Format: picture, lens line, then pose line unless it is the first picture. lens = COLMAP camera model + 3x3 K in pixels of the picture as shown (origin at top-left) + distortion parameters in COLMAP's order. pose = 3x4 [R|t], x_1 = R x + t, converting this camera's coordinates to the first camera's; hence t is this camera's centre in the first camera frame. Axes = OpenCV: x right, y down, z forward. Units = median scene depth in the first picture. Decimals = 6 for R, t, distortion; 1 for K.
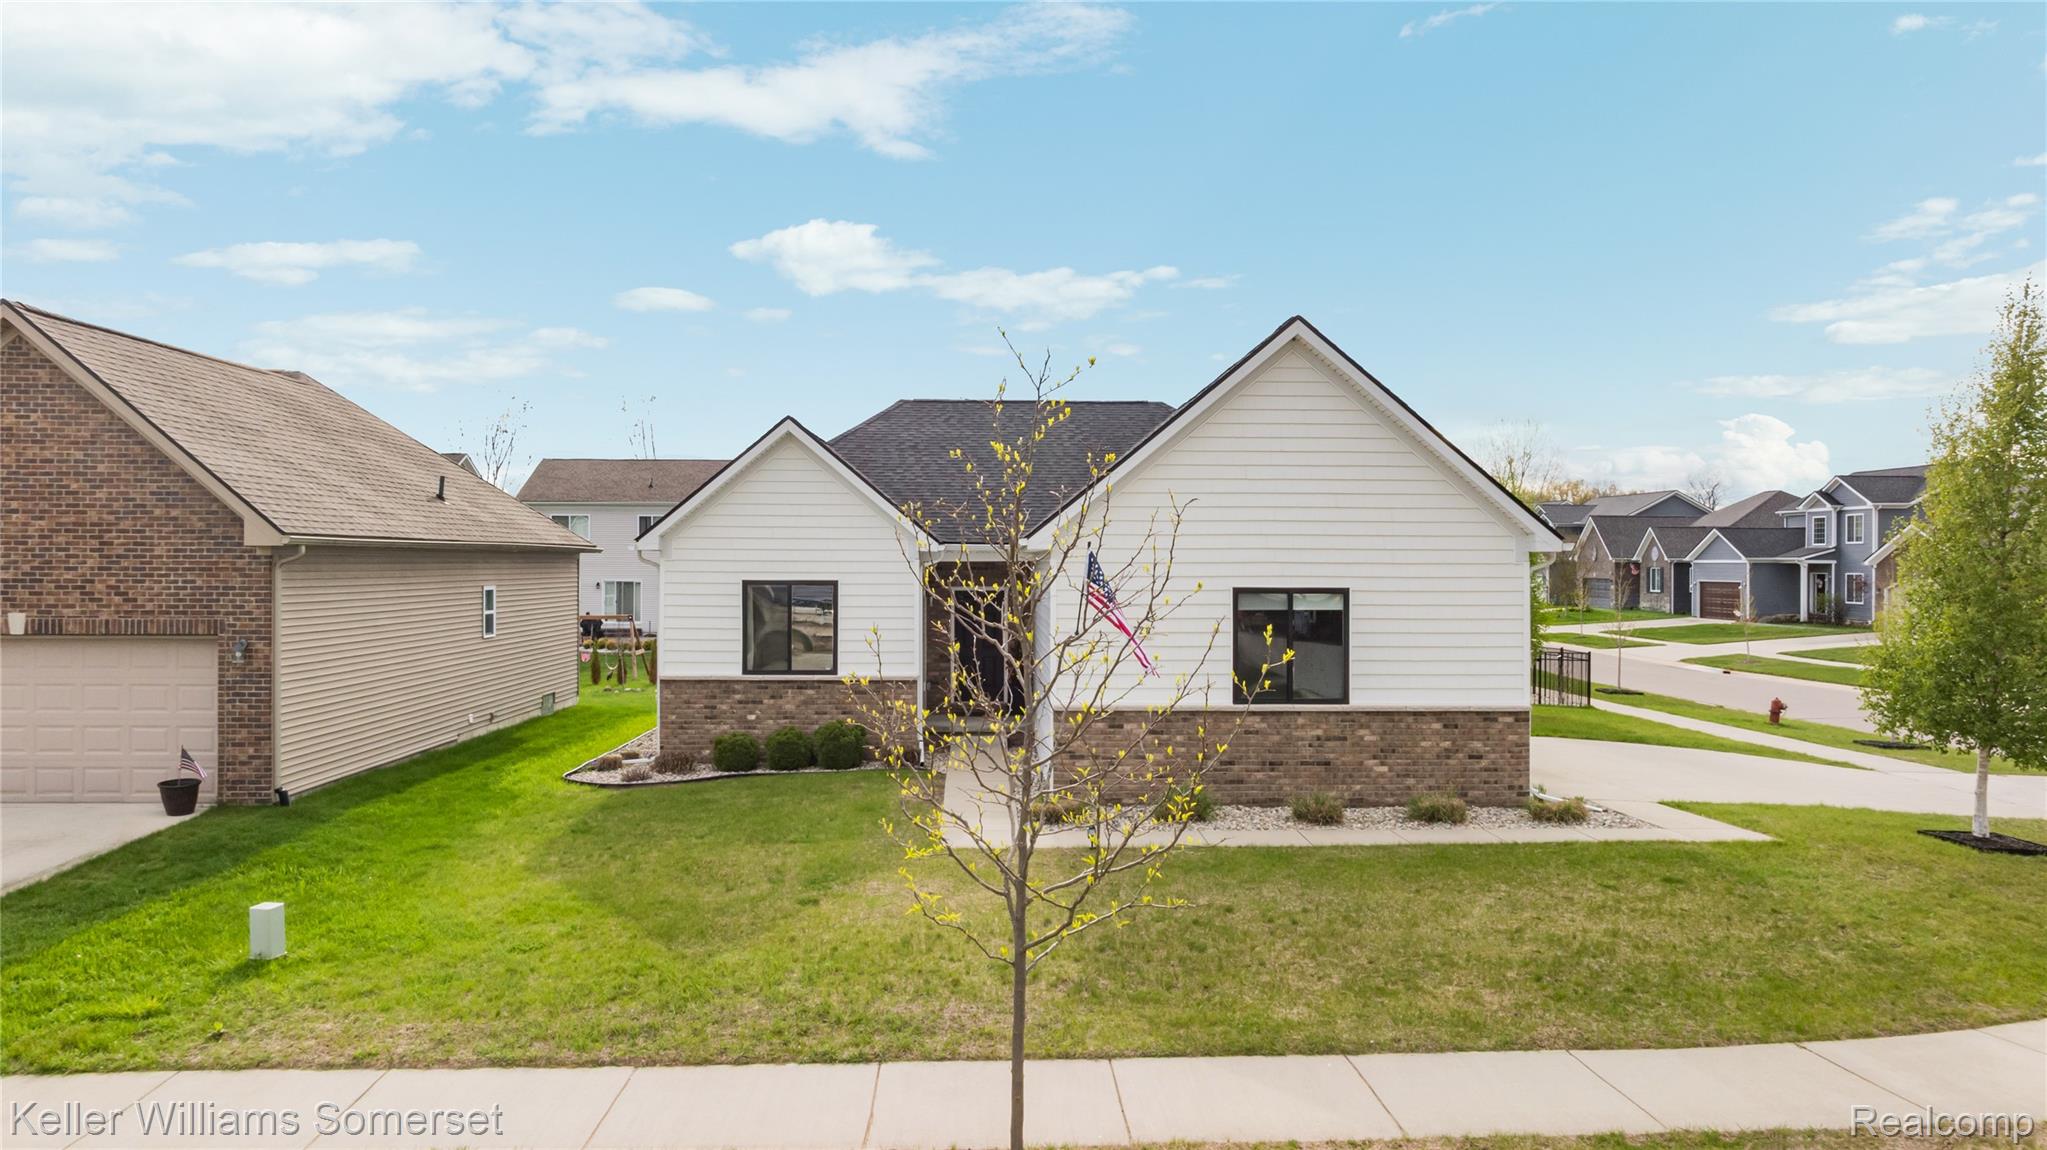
lens RADIAL K [[1431.7, 0, 1023.5], [0, 1431.7, 575.0], [0, 0, 1]] dist [-0.021091, 0.002826]
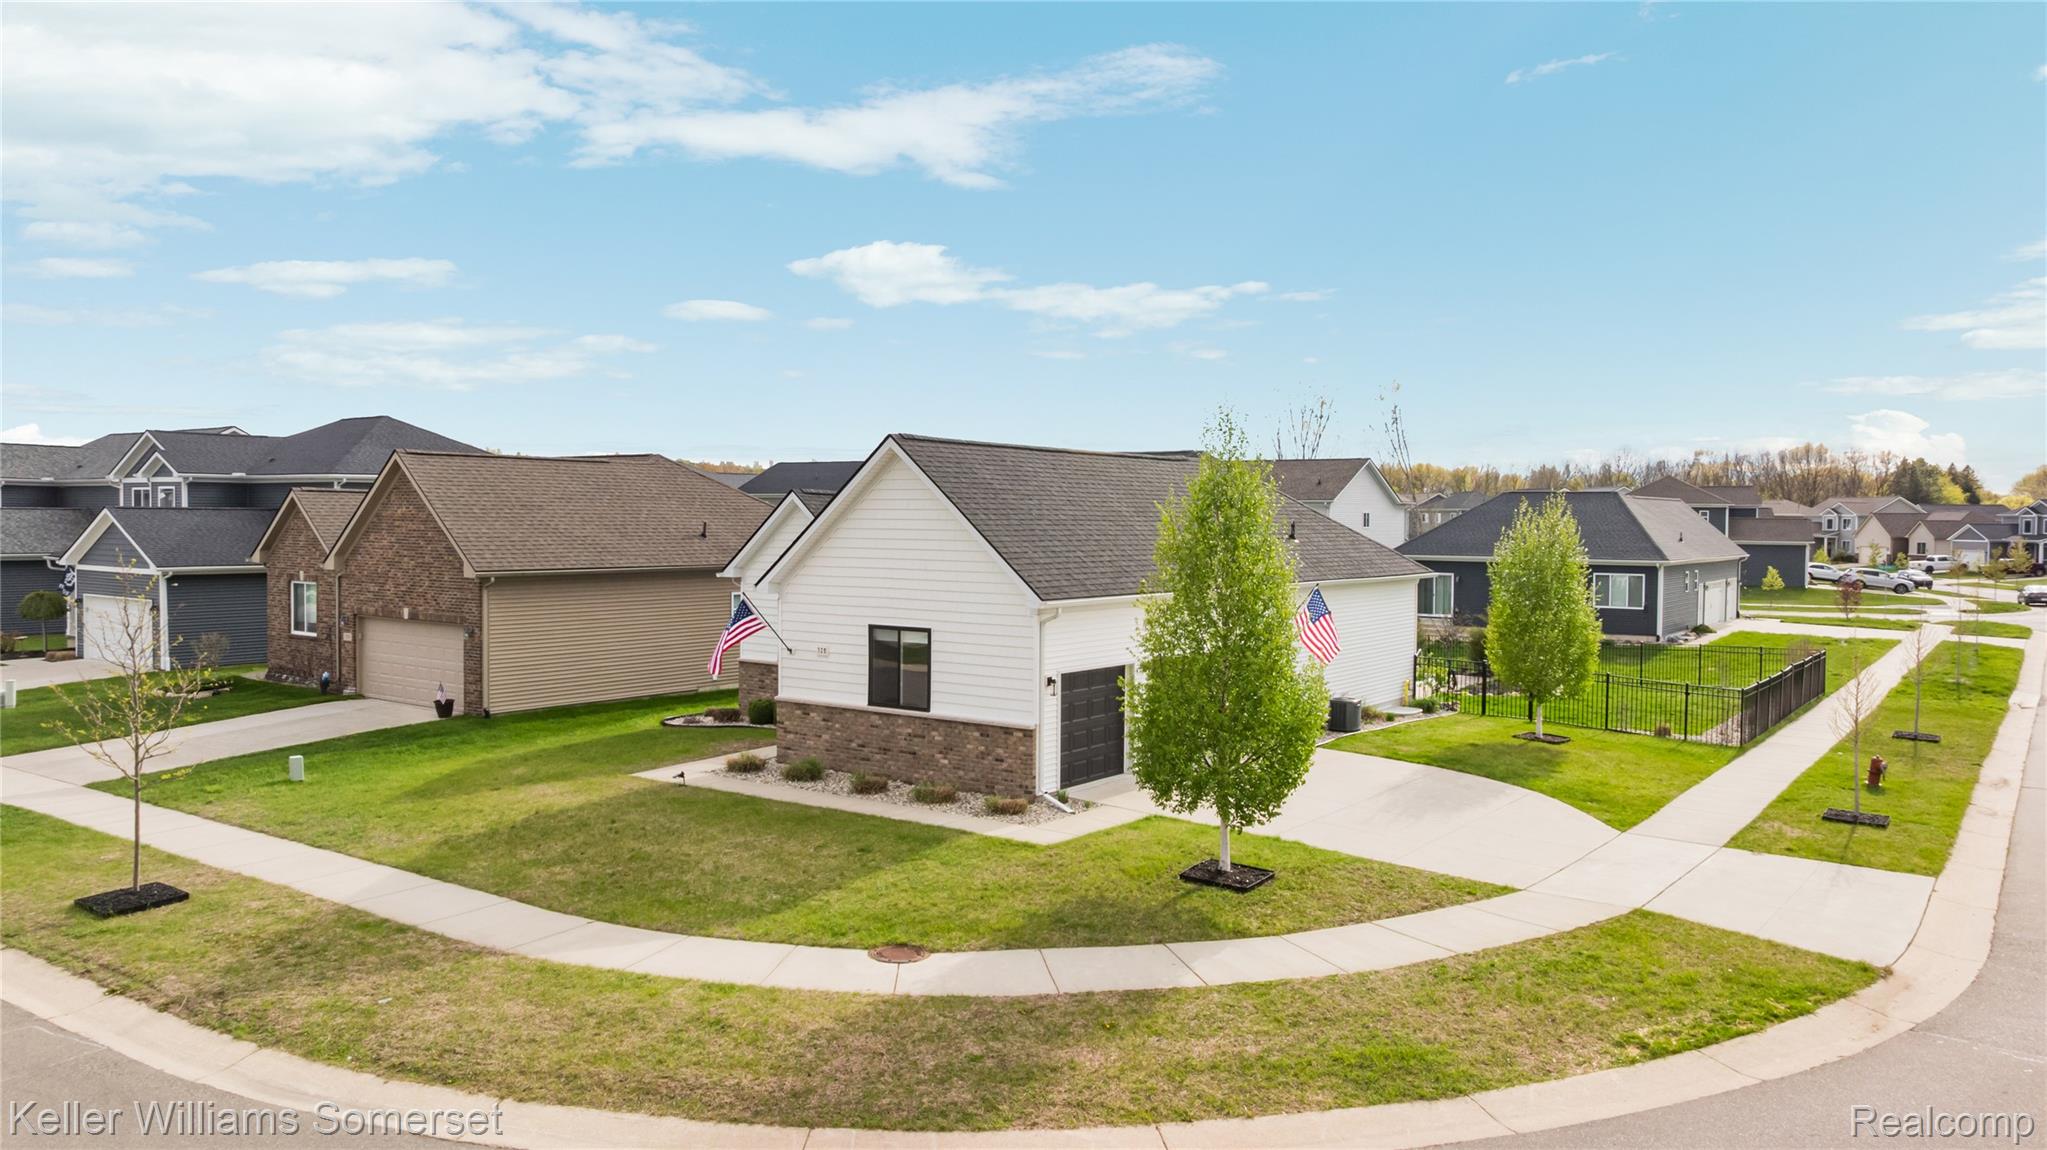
lens RADIAL K [[1439.7, 0, 1023.5], [0, 1439.7, 575.0], [0, 0, 1]] dist [-0.015481, -0.002081]
pose [[0.793954, 0.026764, -0.607388, 1.143863], [-0.006693, 0.999355, 0.035286, -0.092335], [0.607940, -0.023950, 0.793621, -0.045570]]
